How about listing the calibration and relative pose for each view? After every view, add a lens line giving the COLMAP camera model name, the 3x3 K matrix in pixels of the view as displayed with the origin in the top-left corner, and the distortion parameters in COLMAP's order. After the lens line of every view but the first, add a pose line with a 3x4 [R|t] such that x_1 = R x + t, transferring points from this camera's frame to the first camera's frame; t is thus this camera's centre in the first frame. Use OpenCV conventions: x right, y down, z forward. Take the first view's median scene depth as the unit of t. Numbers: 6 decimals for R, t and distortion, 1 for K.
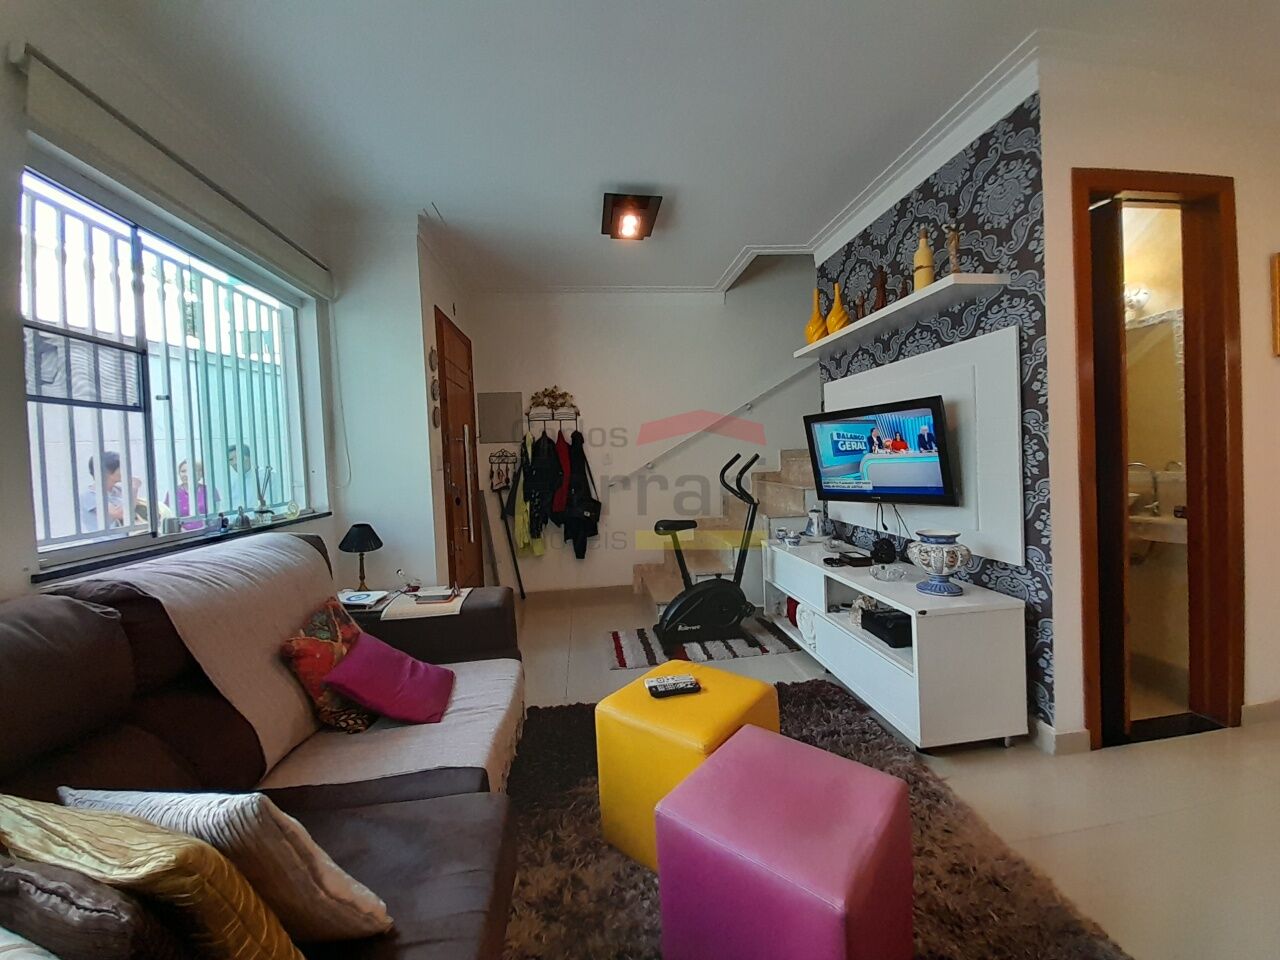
lens RADIAL K [[507.7, 0, 644.3], [0, 507.7, 470.8], [0, 0, 1]] dist [0.004534, -0.002271]
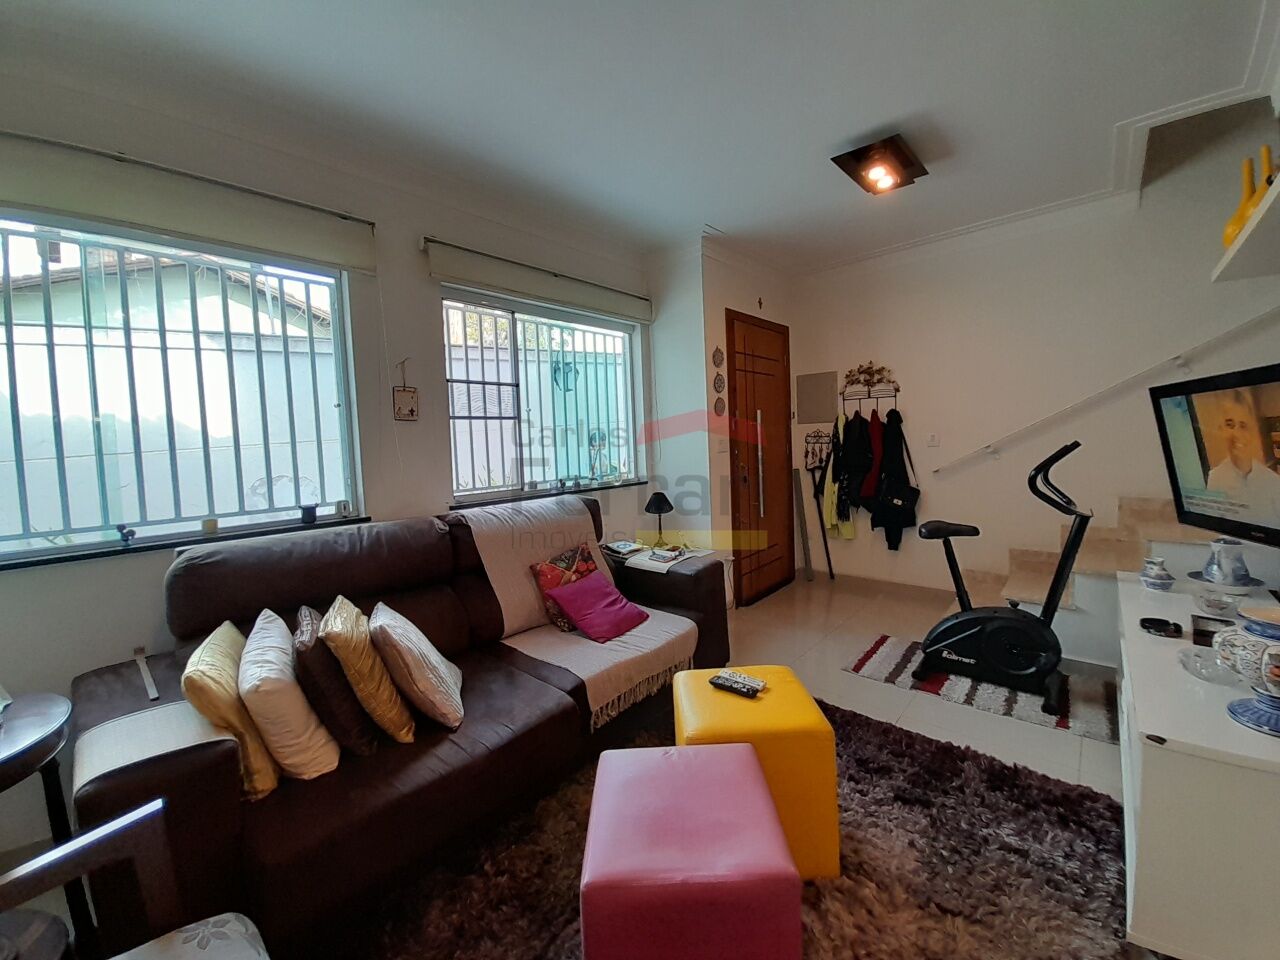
lens RADIAL K [[507.7, 0, 650.3], [0, 507.7, 467.8], [0, 0, 1]] dist [0.004534, -0.002271]
pose [[0.647771, 0.060538, -0.759426, 0.361563], [-0.011471, 0.997500, 0.069732, -0.042618], [0.761749, -0.036459, 0.646846, 0.112372]]
